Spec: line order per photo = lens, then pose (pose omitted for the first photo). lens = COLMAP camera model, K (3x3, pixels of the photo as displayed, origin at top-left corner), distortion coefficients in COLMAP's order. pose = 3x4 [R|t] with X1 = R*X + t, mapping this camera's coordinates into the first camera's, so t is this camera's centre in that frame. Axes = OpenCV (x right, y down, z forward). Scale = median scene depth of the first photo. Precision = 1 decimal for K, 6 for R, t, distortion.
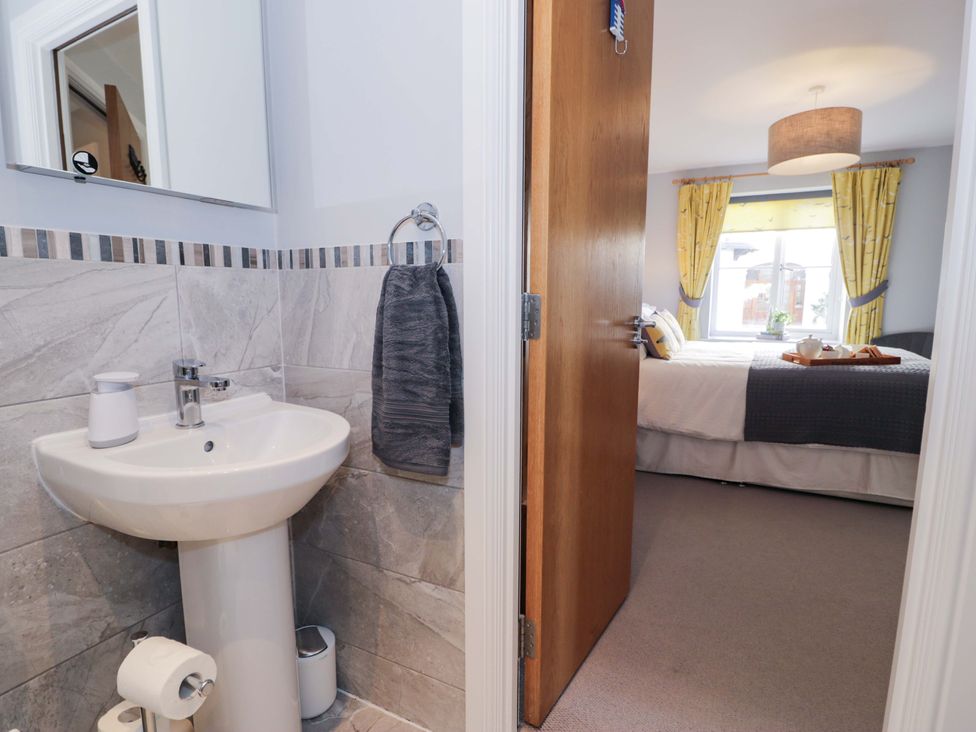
lens RADIAL K [[515.6, 0, 492.4], [0, 515.6, 364.3], [0, 0, 1]] dist [-0.001658, -0.015452]
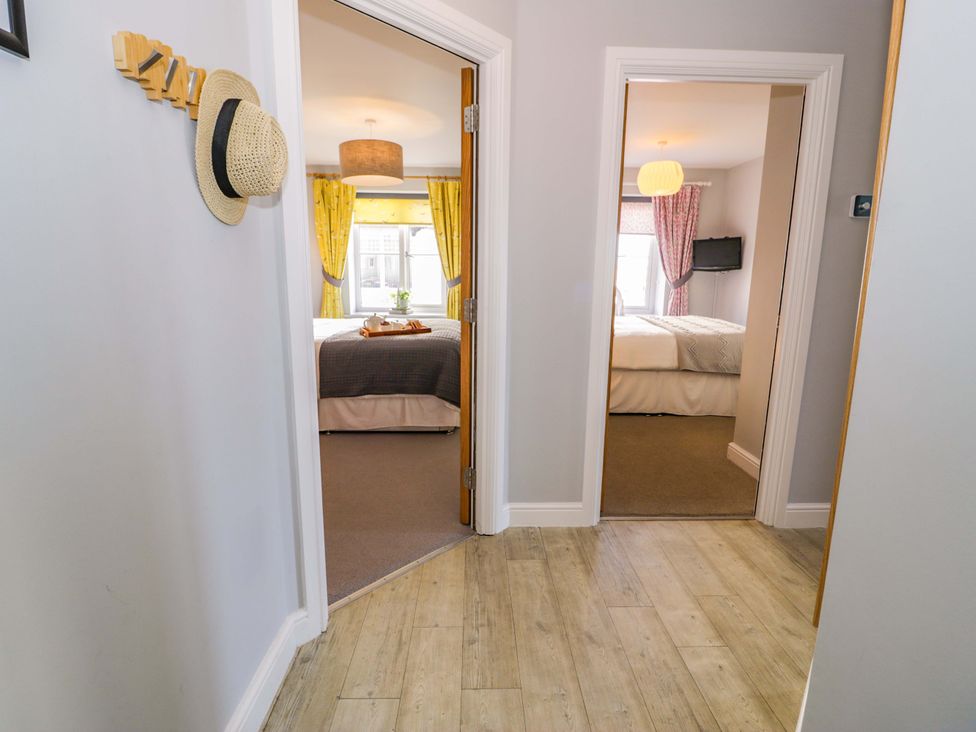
lens RADIAL K [[515.6, 0, 492.4], [0, 515.6, 364.3], [0, 0, 1]] dist [-0.001658, -0.015452]
pose [[0.877793, -0.078988, 0.472483, 0.170183], [0.053130, 0.996280, 0.067847, -0.000676], [-0.476085, -0.034452, 0.878724, -0.214305]]
